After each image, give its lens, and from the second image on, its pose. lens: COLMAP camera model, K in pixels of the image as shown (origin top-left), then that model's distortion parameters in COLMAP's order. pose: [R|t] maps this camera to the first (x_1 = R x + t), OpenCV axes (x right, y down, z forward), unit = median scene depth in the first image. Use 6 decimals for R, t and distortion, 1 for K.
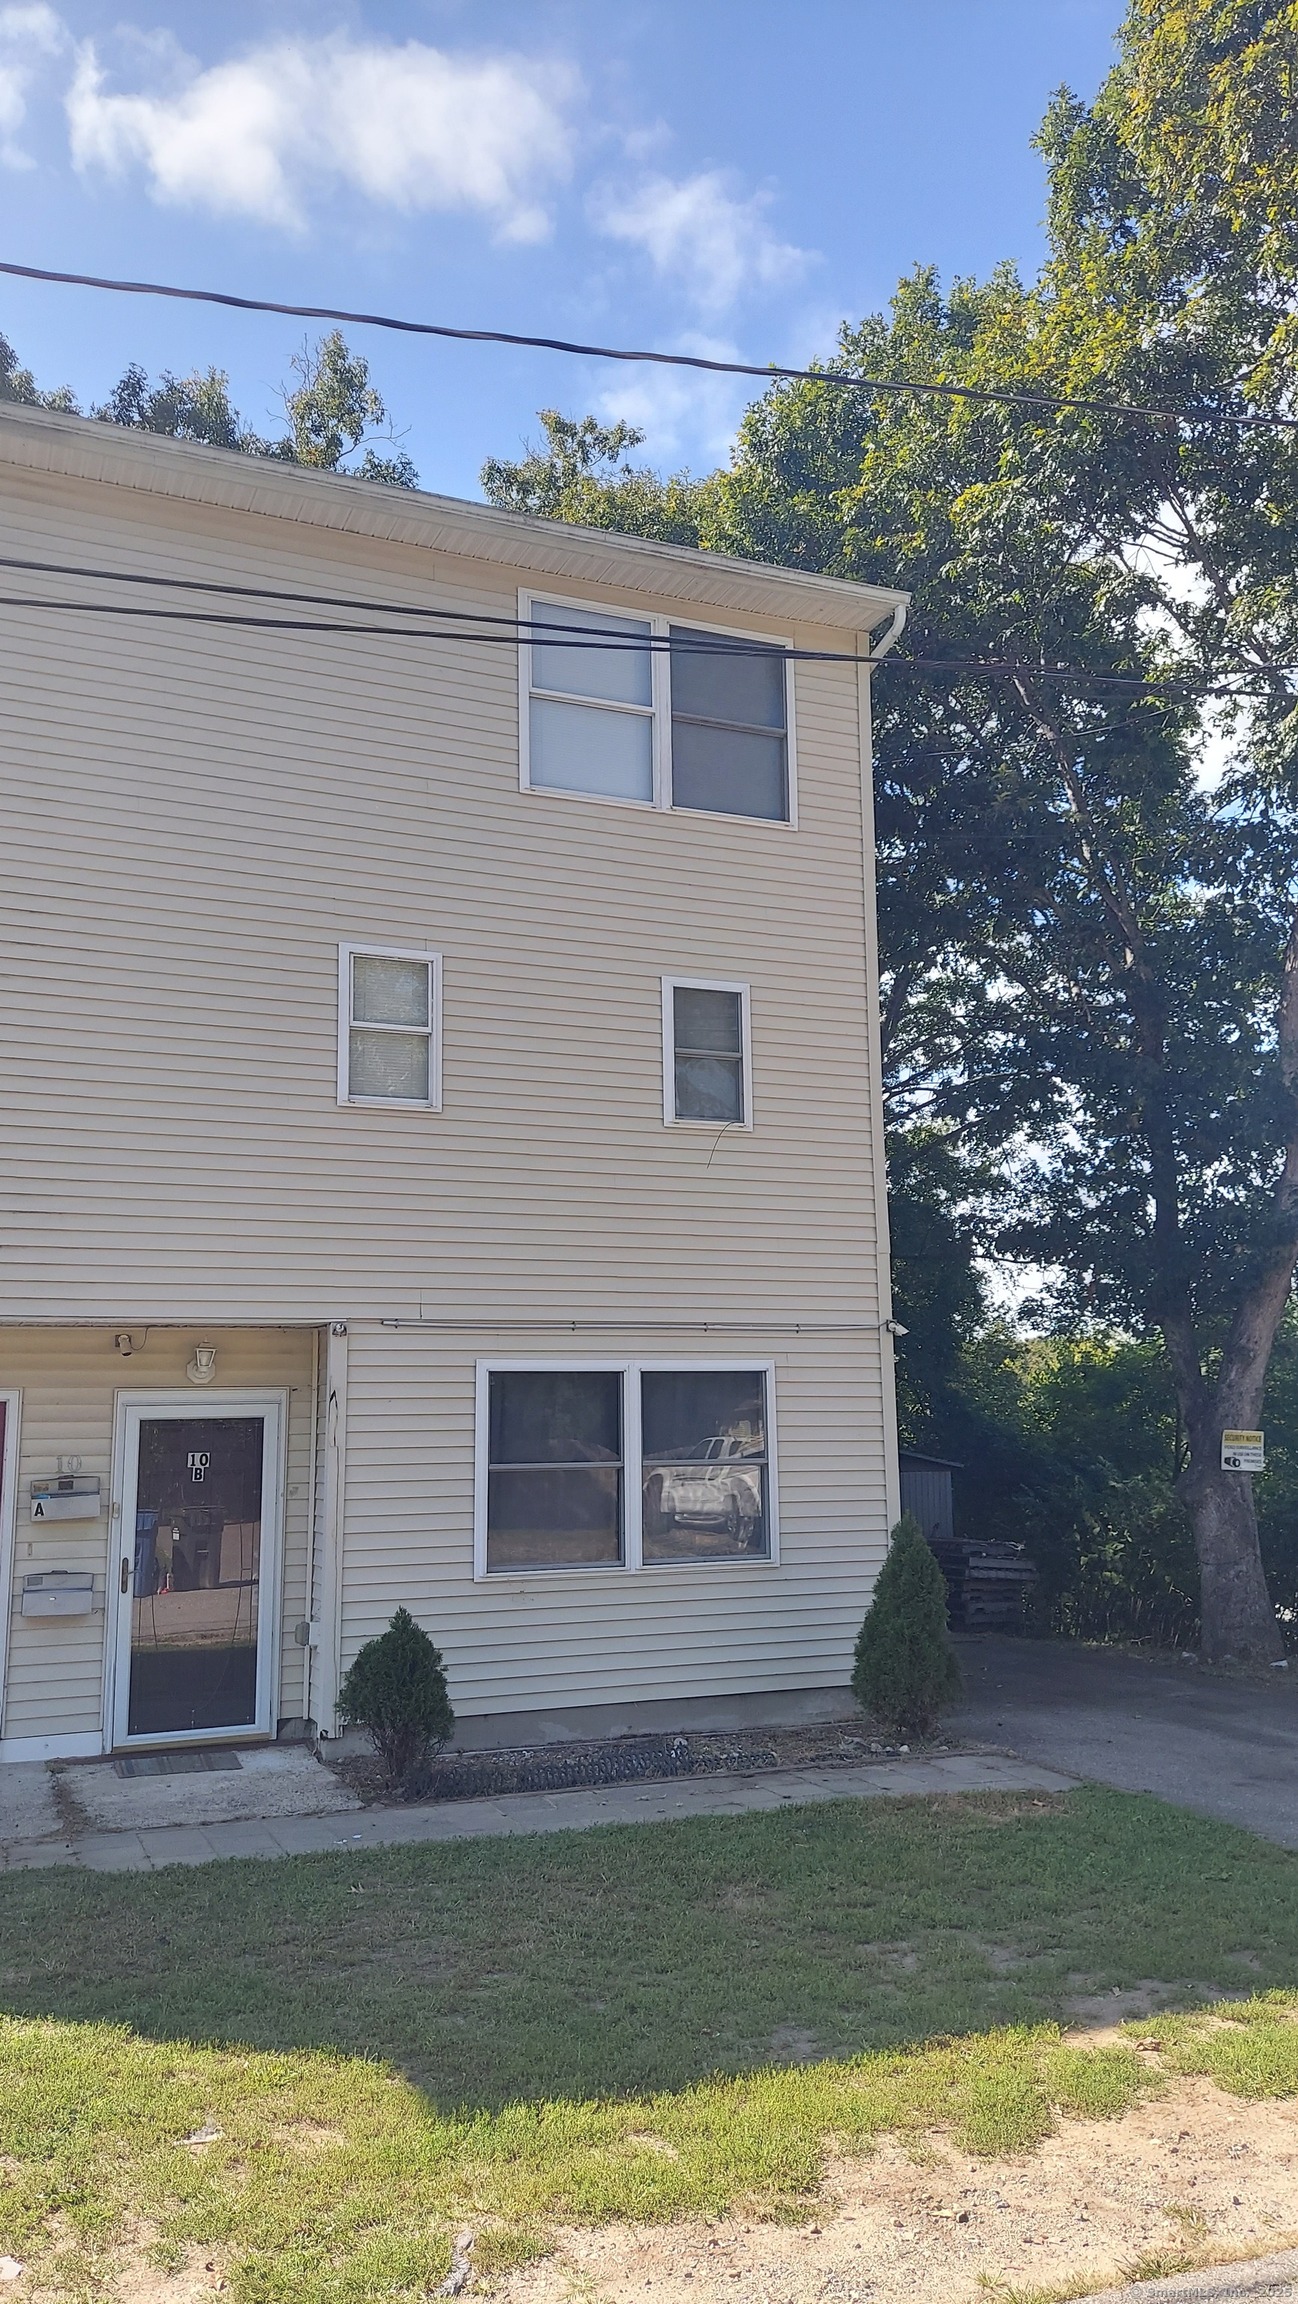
lens RADIAL K [[1665.1, 0, 641.3], [0, 1665.1, 1164.1], [0, 0, 1]] dist [0.084609, -0.010321]
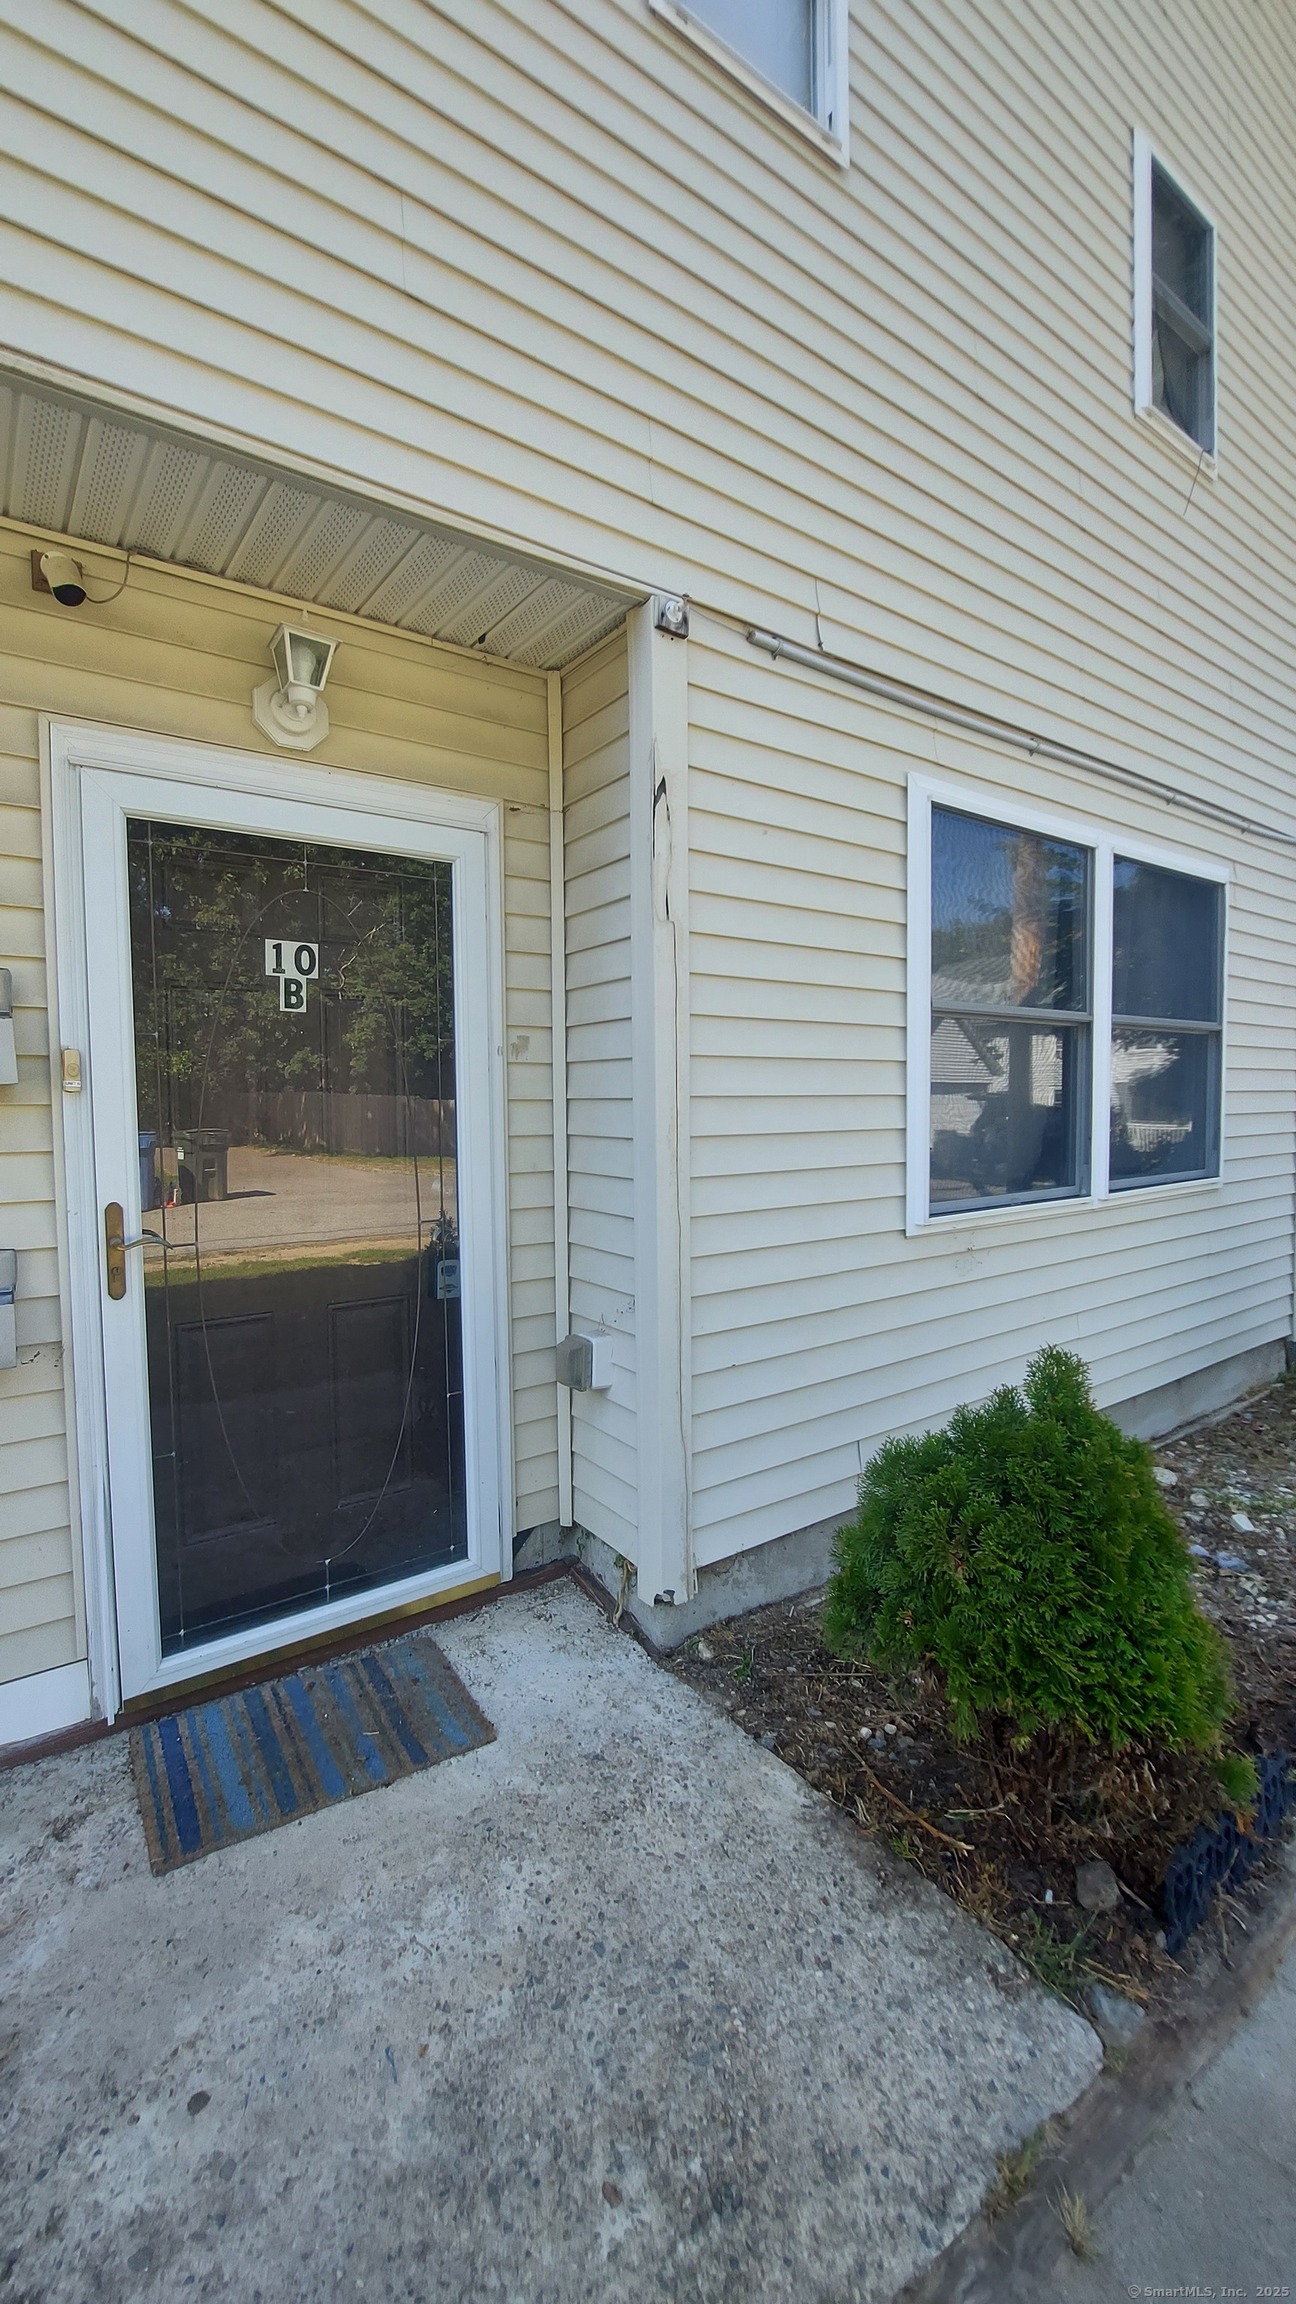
lens RADIAL K [[922.3, 0, 645.3], [0, 922.3, 1143.0], [0, 0, 1]] dist [-0.019704, 0.001056]
pose [[0.976322, -0.008130, 0.216171, -0.227603], [-0.036140, 0.979120, 0.200047, 0.170851], [-0.213284, -0.203122, 0.955642, 0.759299]]
